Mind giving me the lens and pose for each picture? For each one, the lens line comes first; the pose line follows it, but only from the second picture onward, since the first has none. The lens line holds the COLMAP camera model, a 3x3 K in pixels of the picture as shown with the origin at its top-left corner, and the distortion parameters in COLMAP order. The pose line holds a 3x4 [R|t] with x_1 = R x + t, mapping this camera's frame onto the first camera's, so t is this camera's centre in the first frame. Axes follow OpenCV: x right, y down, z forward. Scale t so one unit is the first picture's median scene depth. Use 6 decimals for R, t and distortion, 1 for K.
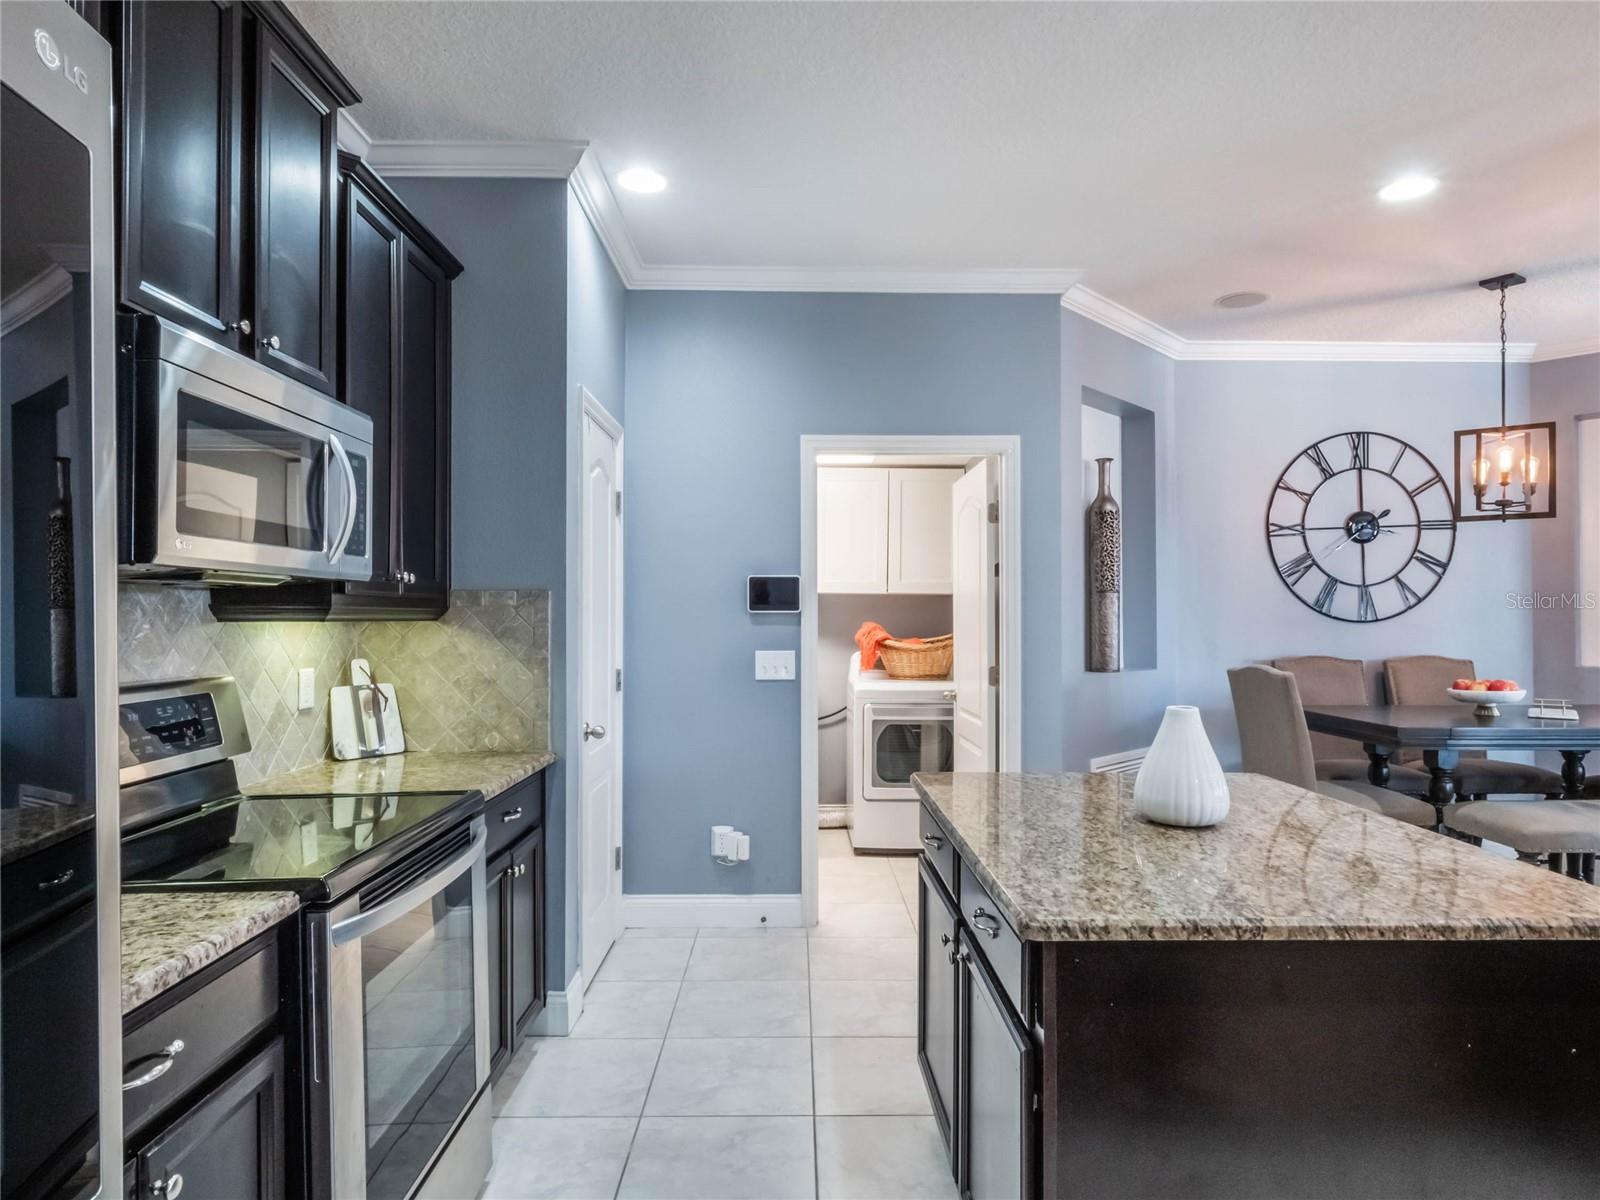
lens RADIAL K [[951.3, 0, 804.0], [0, 951.3, 610.2], [0, 0, 1]] dist [-0.004746, -0.004722]
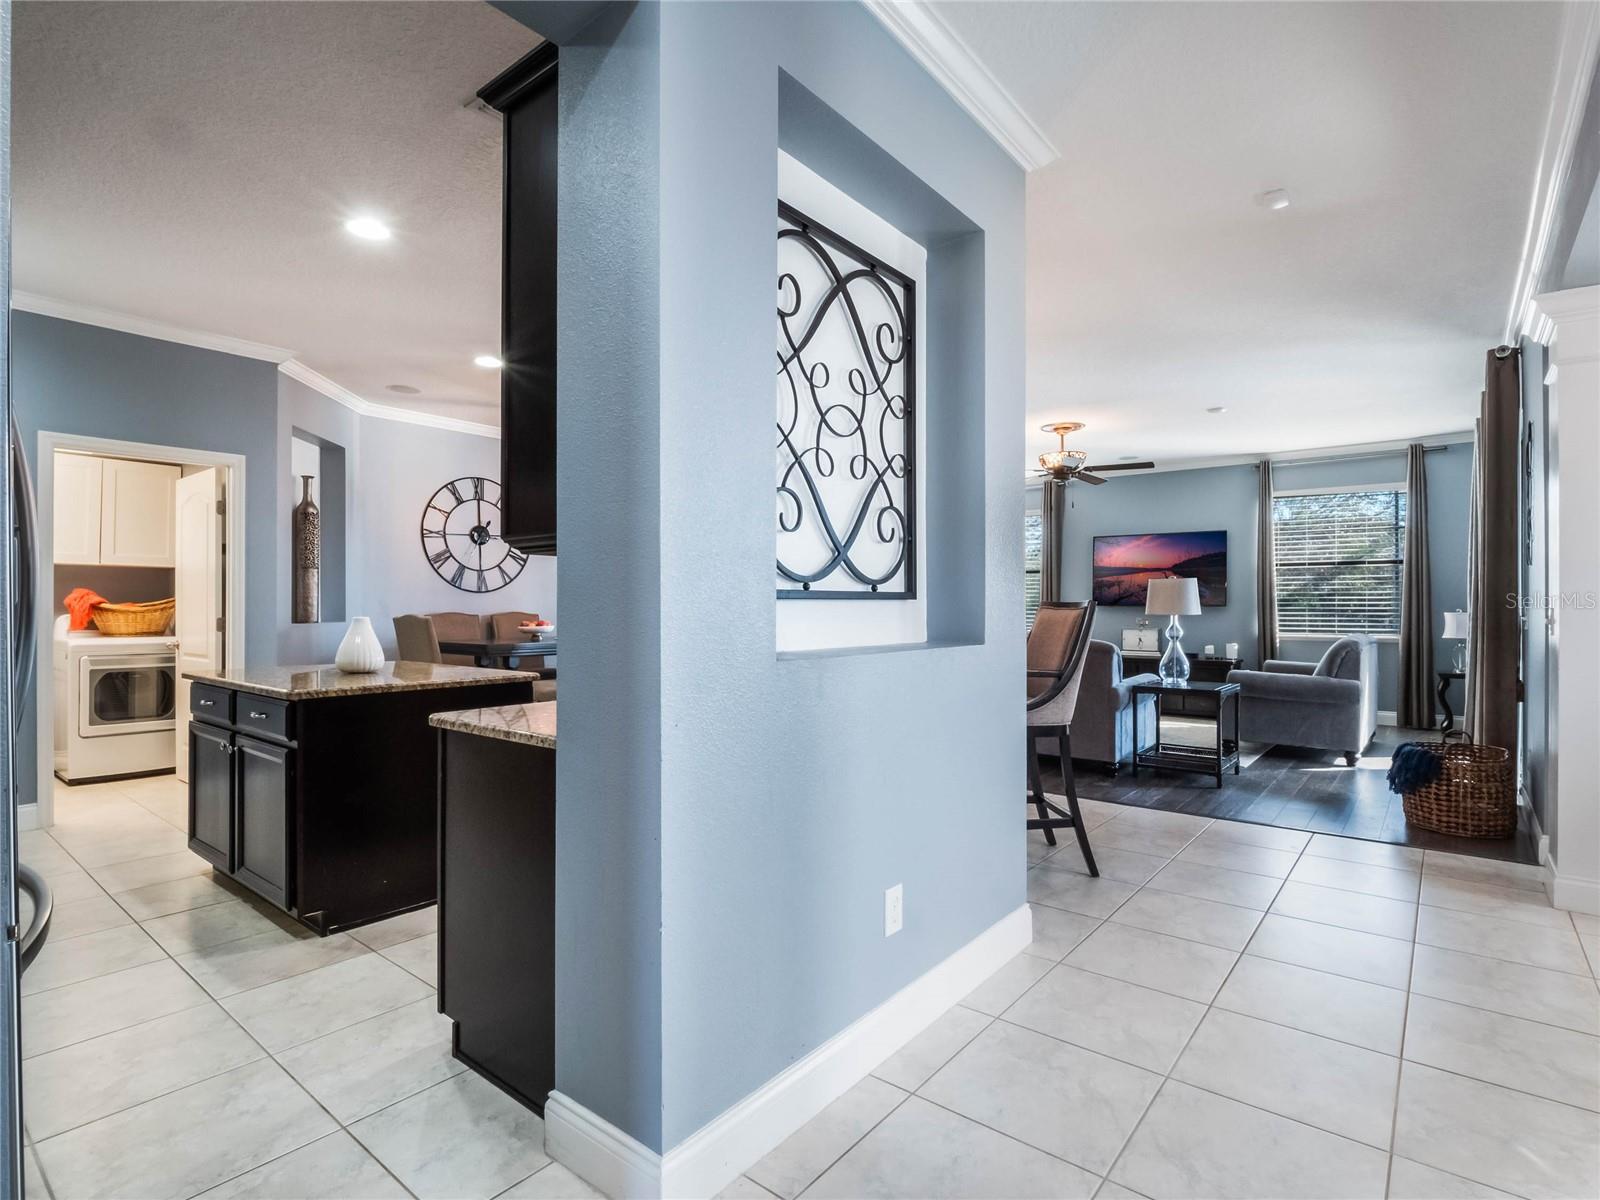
lens RADIAL K [[807.3, 0, 815.0], [0, 807.3, 601.5], [0, 0, 1]] dist [-0.013009, -0.000594]
pose [[0.632193, 0.003531, 0.774803, -0.132830], [-0.006489, 0.999979, 0.000738, 0.023889], [-0.774784, -0.005494, 0.632203, -0.347296]]
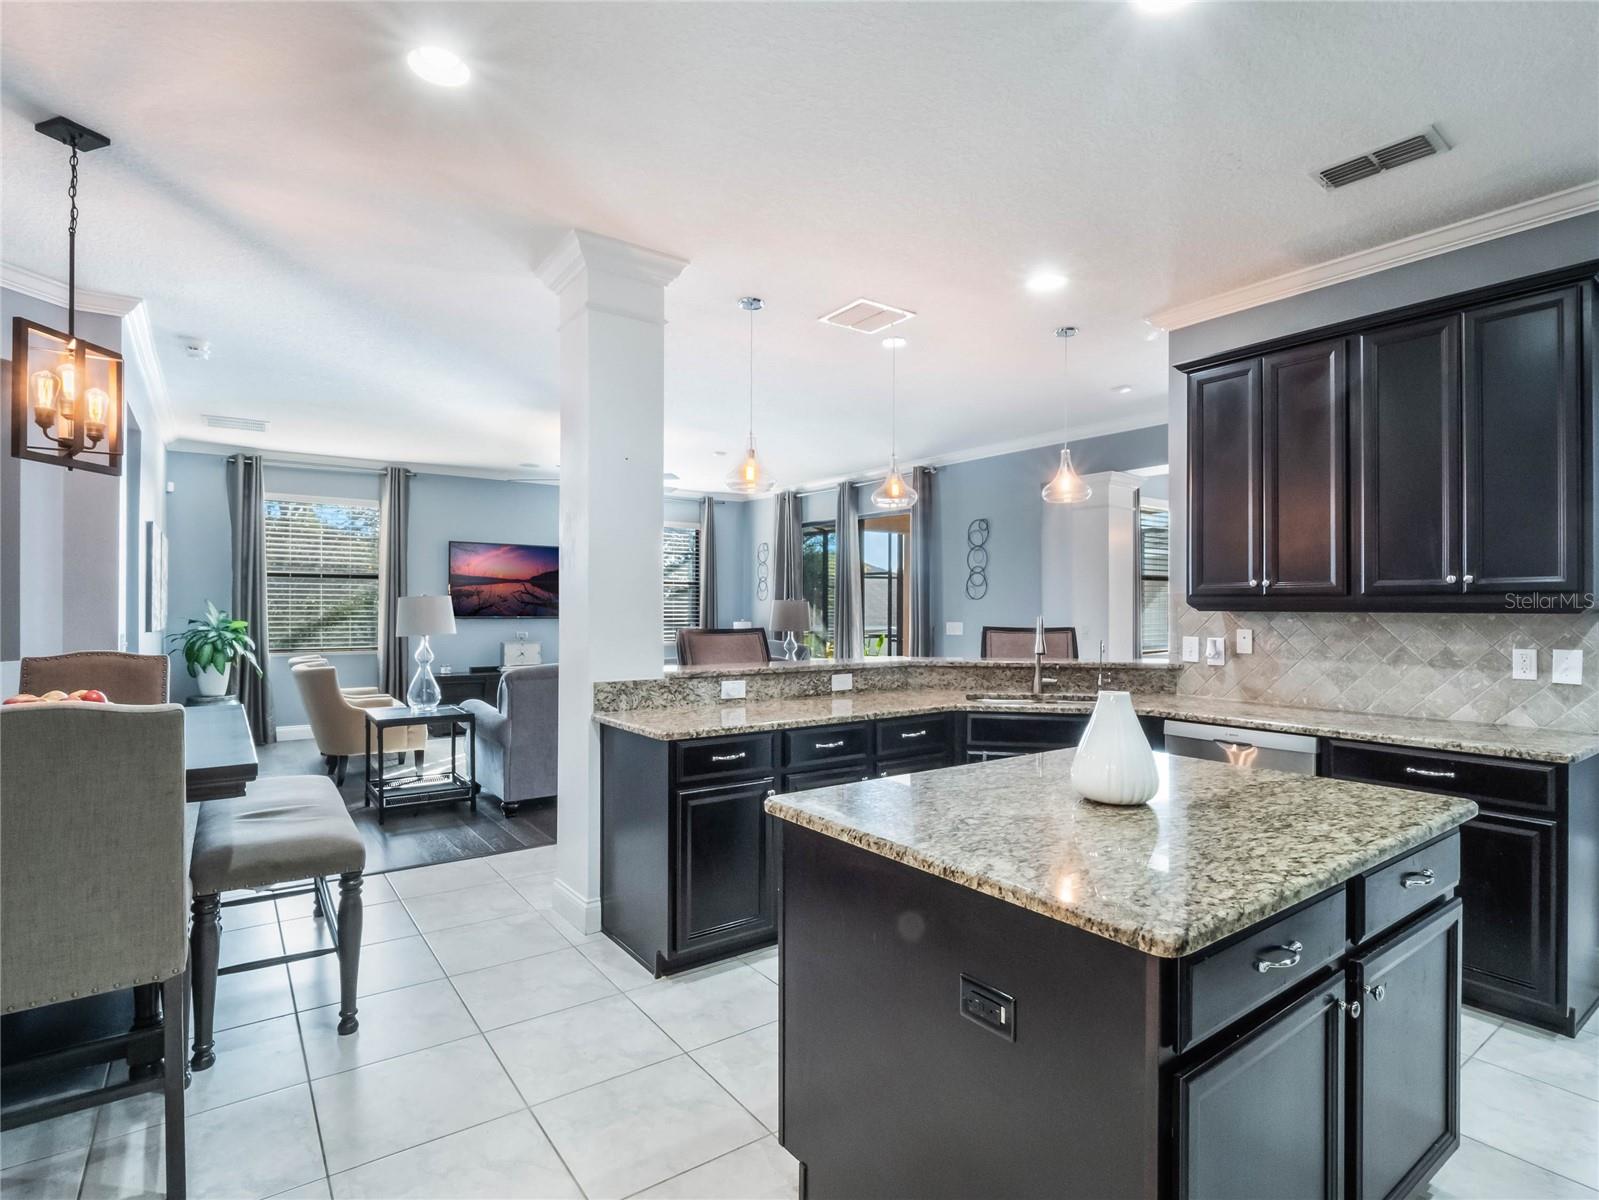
lens RADIAL K [[806.8, 0, 816.3], [0, 806.8, 603.5], [0, 0, 1]] dist [-0.013009, -0.000594]
pose [[-0.594355, 0.001658, 0.804201, 0.157757], [-0.010369, 0.999899, -0.009725, 0.006360], [-0.804136, -0.014119, -0.594278, 0.655842]]
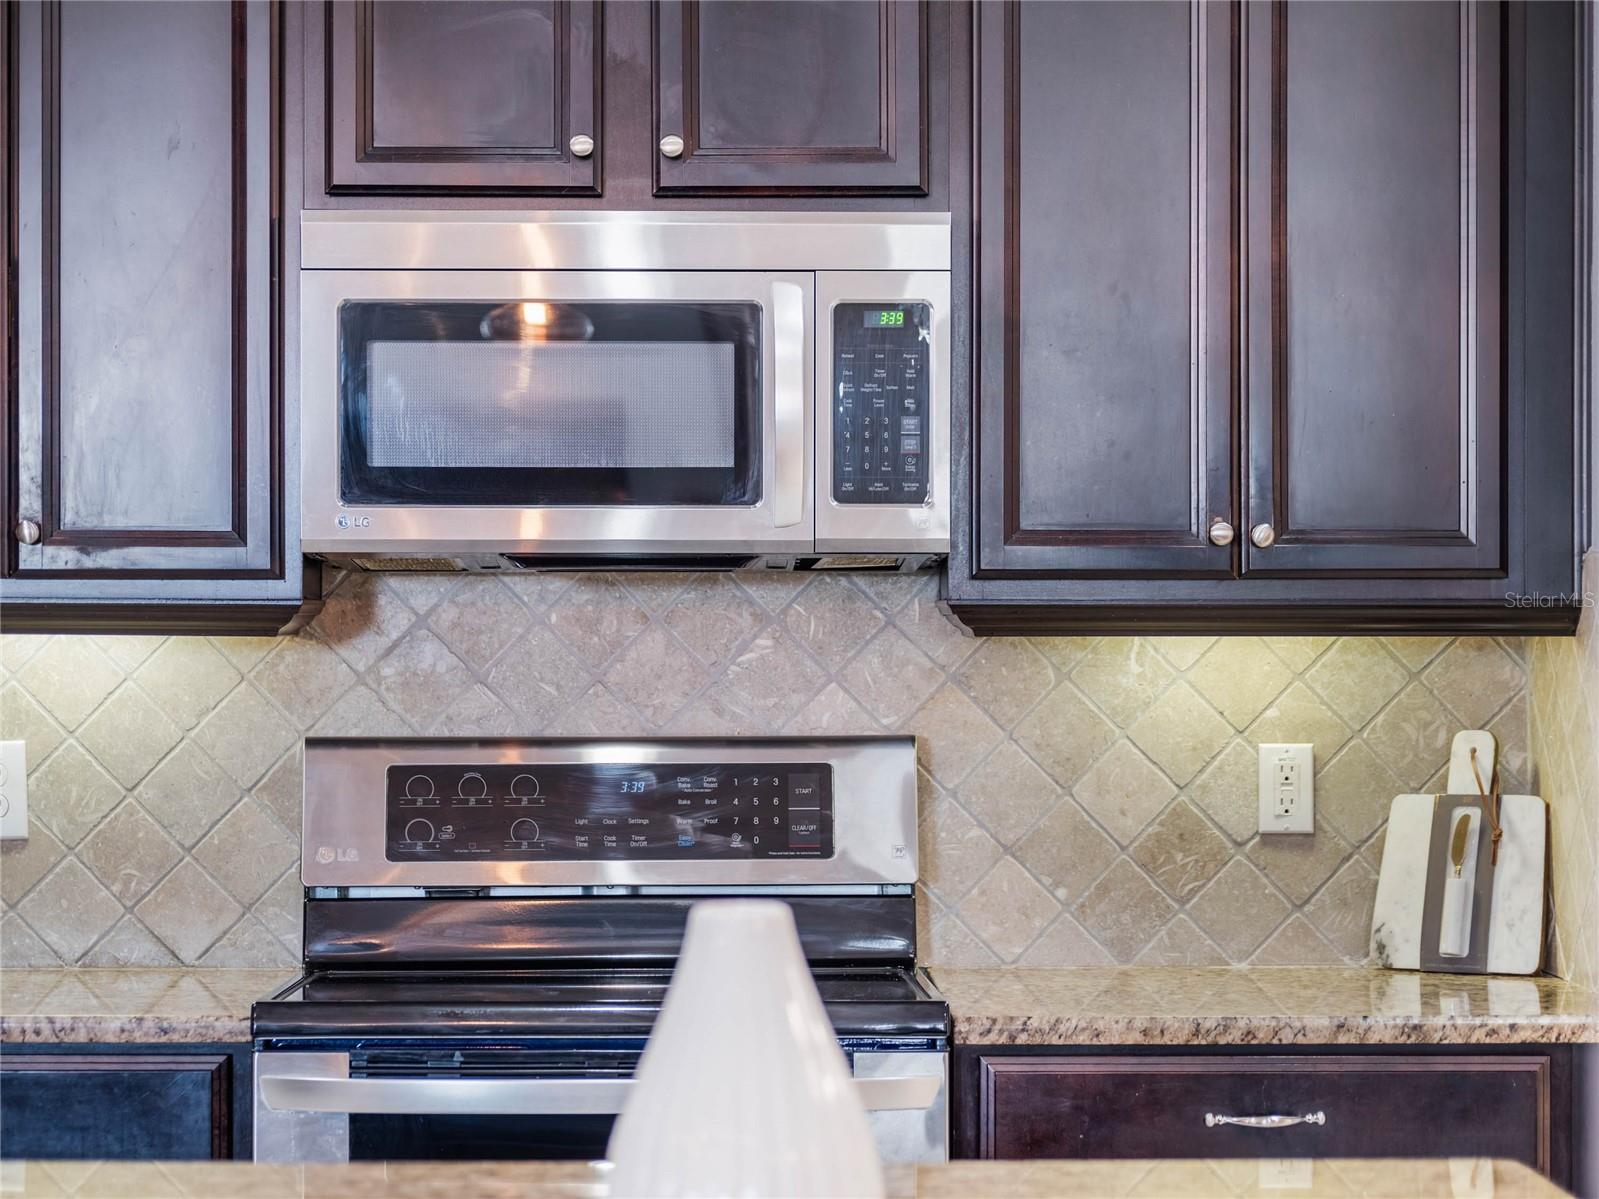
lens RADIAL K [[3655.3, 0, 799.8], [0, 3655.3, 600.7], [0, 0, 1]] dist [-0.170310, 0.000000]
pose [[0.038357, -0.008106, -0.999231, 0.618260], [0.003862, 0.999961, -0.007964, 0.003964], [0.999257, -0.003554, 0.038387, 0.374251]]
